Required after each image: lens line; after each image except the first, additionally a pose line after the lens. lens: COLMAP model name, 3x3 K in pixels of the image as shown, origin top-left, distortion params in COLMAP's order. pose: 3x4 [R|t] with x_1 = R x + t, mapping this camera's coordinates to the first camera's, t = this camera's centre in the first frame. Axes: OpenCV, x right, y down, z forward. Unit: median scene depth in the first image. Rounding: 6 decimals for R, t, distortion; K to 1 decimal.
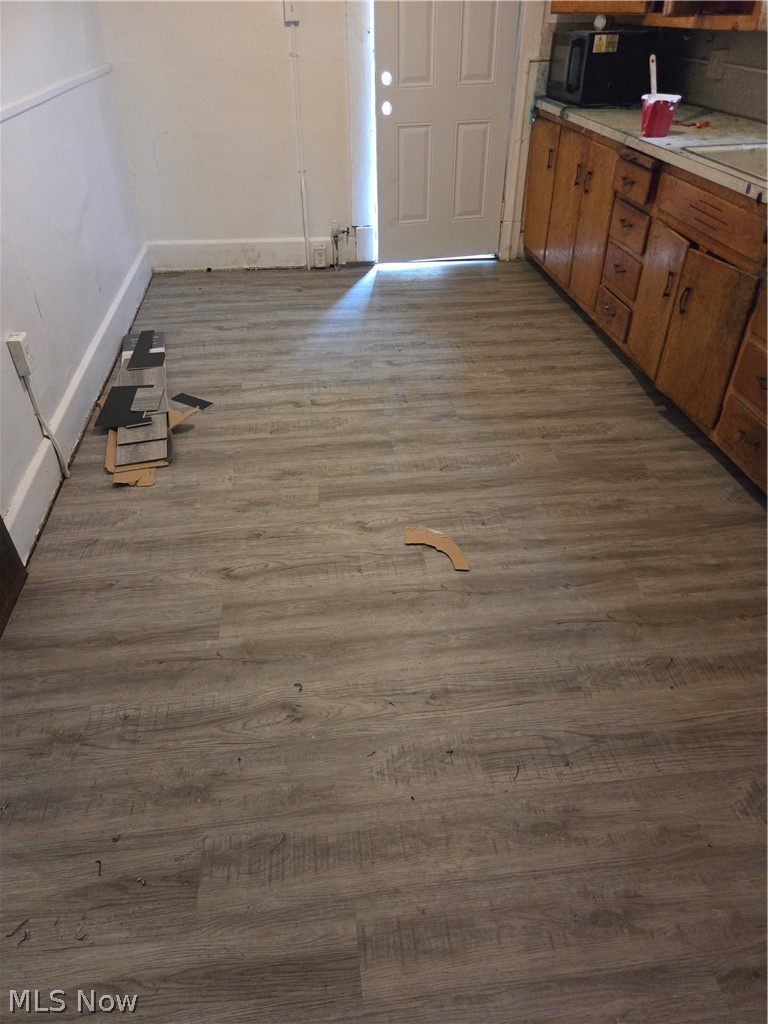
lens RADIAL K [[691.0, 0, 376.0], [0, 691.0, 520.7], [0, 0, 1]] dist [0.061481, -0.046985]
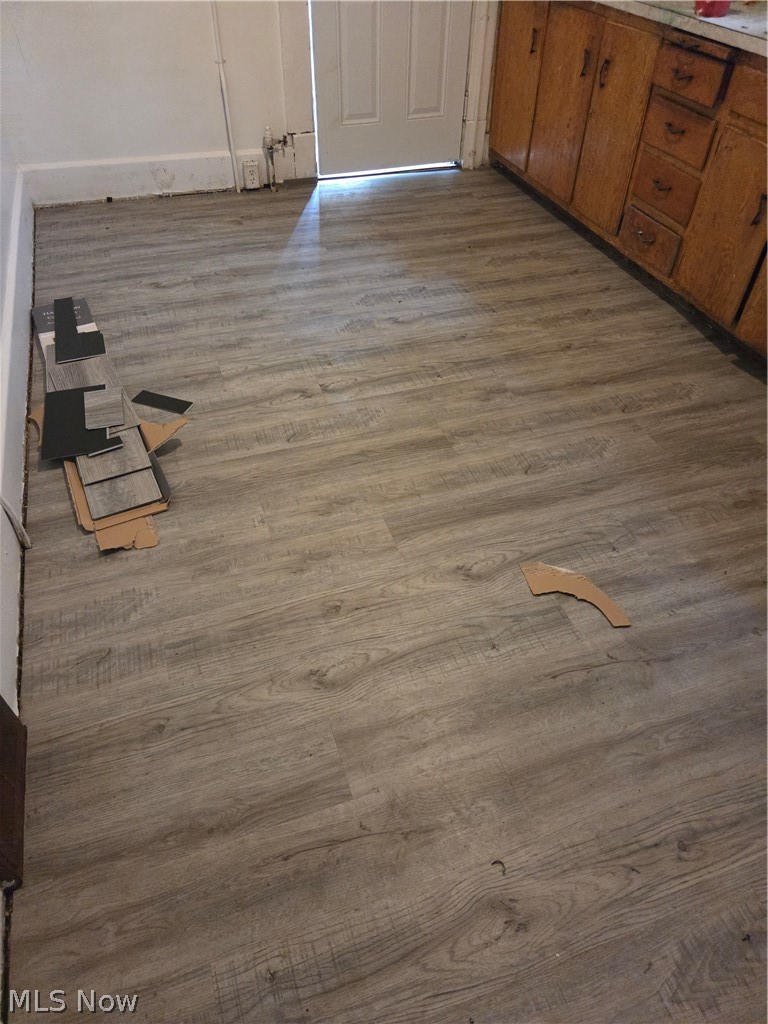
lens RADIAL K [[691.0, 0, 385.5], [0, 691.0, 512.1], [0, 0, 1]] dist [0.061481, -0.046985]
pose [[0.977267, -0.130726, 0.166913, -0.193967], [0.108991, 0.985057, 0.133356, -0.146723], [-0.181852, -0.112133, 0.976911, 0.235584]]
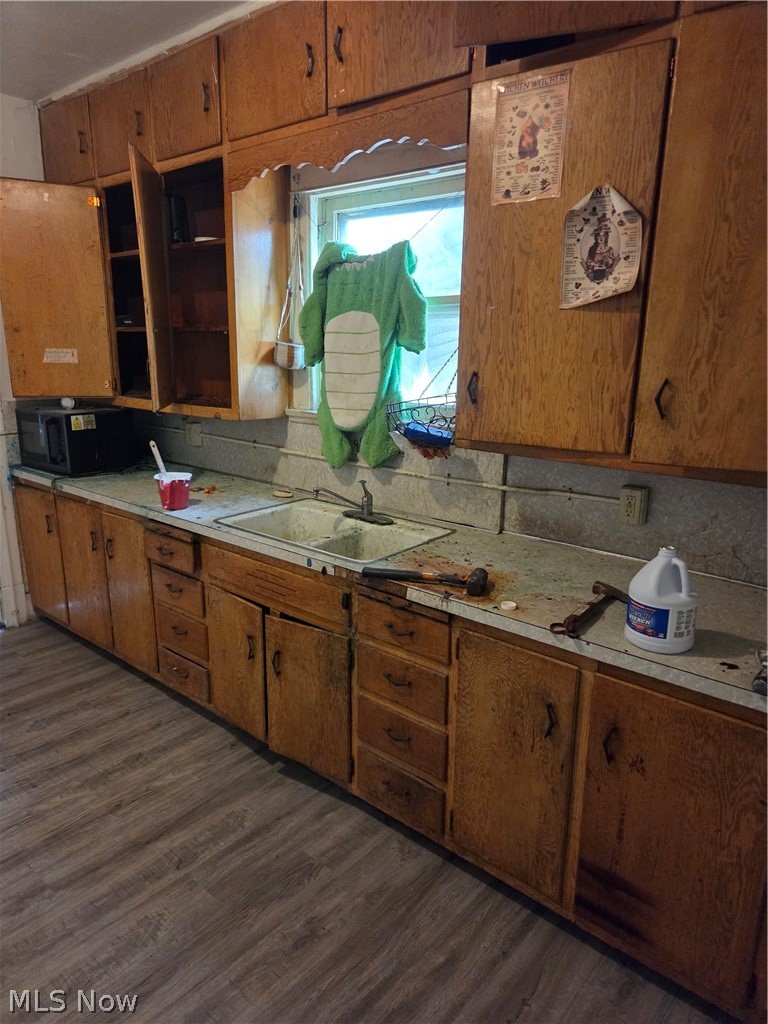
lens RADIAL K [[691.0, 0, 380.2], [0, 691.0, 519.8], [0, 0, 1]] dist [0.061481, -0.046985]
pose [[0.734347, -0.152639, 0.661390, -0.057345], [0.390120, 0.892286, -0.227227, -0.207141], [-0.555465, 0.424884, 0.714795, 0.141388]]
